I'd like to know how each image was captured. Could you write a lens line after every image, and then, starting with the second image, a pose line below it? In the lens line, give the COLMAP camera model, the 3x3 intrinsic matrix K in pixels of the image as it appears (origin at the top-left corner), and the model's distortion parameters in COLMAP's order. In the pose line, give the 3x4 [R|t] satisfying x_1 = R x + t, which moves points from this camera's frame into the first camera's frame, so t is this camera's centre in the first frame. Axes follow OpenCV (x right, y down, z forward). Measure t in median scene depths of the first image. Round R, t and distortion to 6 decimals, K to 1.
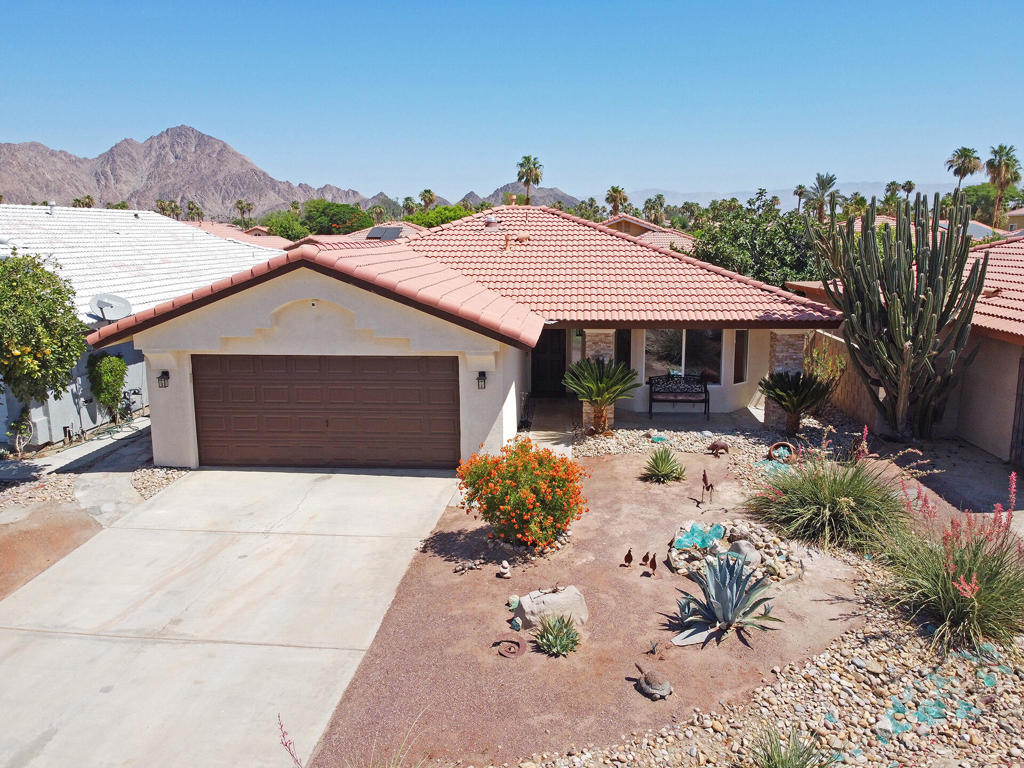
lens RADIAL K [[779.1, 0, 517.4], [0, 779.1, 379.3], [0, 0, 1]] dist [0.000204, -0.005909]
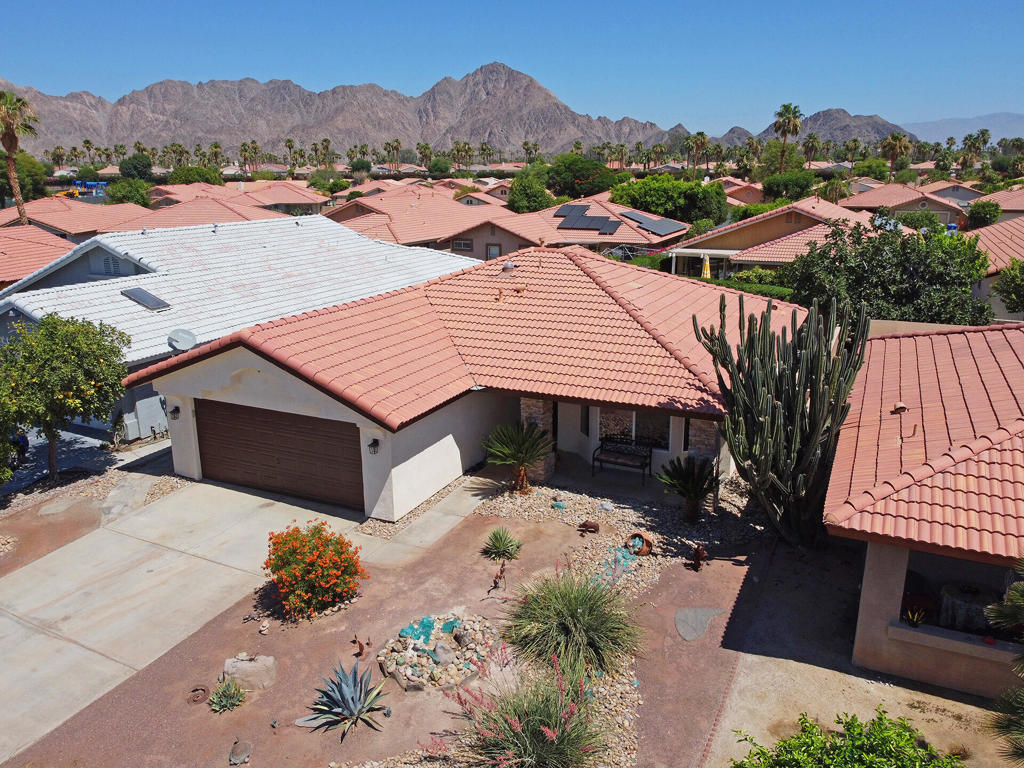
lens RADIAL K [[779.1, 0, 517.6], [0, 779.1, 379.5], [0, 0, 1]] dist [0.000204, -0.005909]
pose [[0.933266, 0.095140, -0.346356, 0.536545], [-0.066172, 0.993318, 0.094550, -0.217399], [0.353037, -0.065321, 0.933326, -0.031132]]
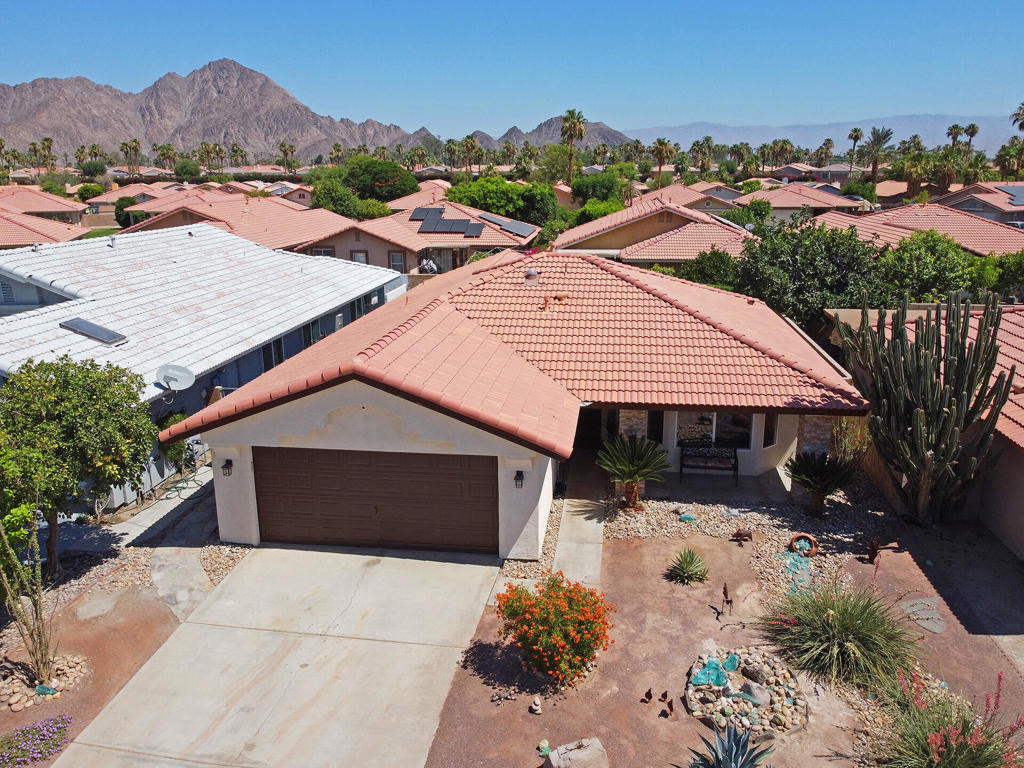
lens RADIAL K [[779.1, 0, 517.1], [0, 779.1, 379.9], [0, 0, 1]] dist [0.000204, -0.005909]
pose [[0.998535, 0.015007, -0.051978, 0.004708], [-0.010814, 0.996734, 0.080029, -0.209817], [0.053009, -0.079350, 0.995436, -0.052226]]
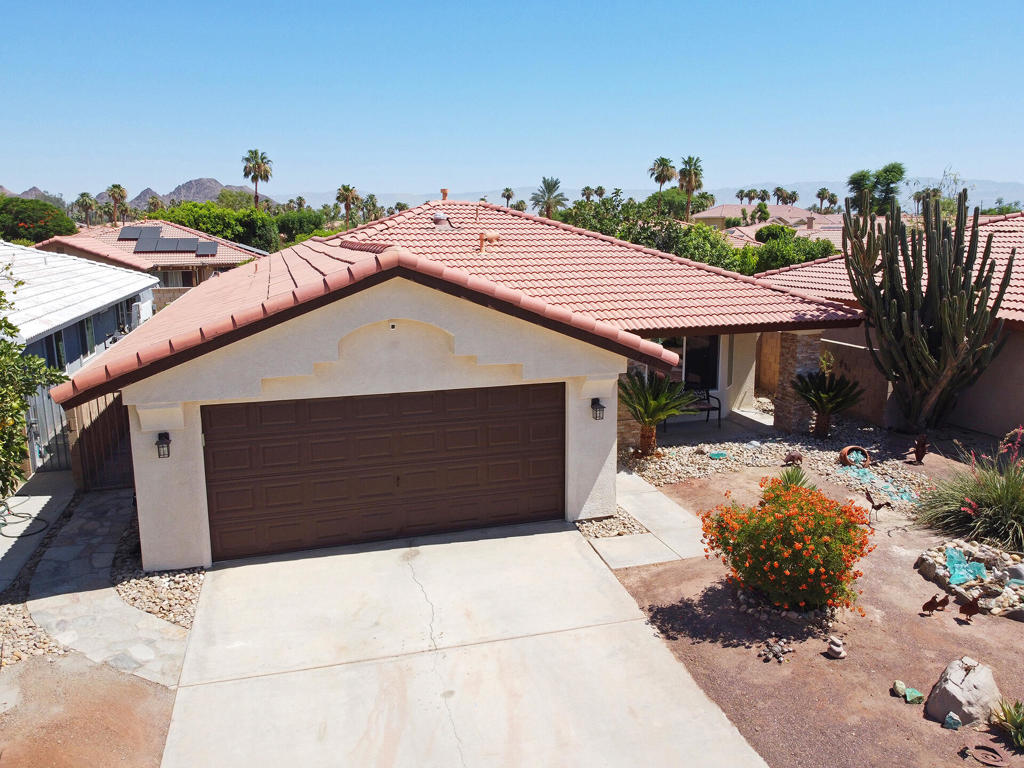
lens RADIAL K [[779.1, 0, 518.0], [0, 779.1, 382.1], [0, 0, 1]] dist [0.000204, -0.005909]
pose [[0.929461, -0.069125, 0.362387, -0.400772], [0.068225, 0.997553, 0.015297, -0.043334], [-0.362557, 0.010506, 0.931902, 0.247132]]
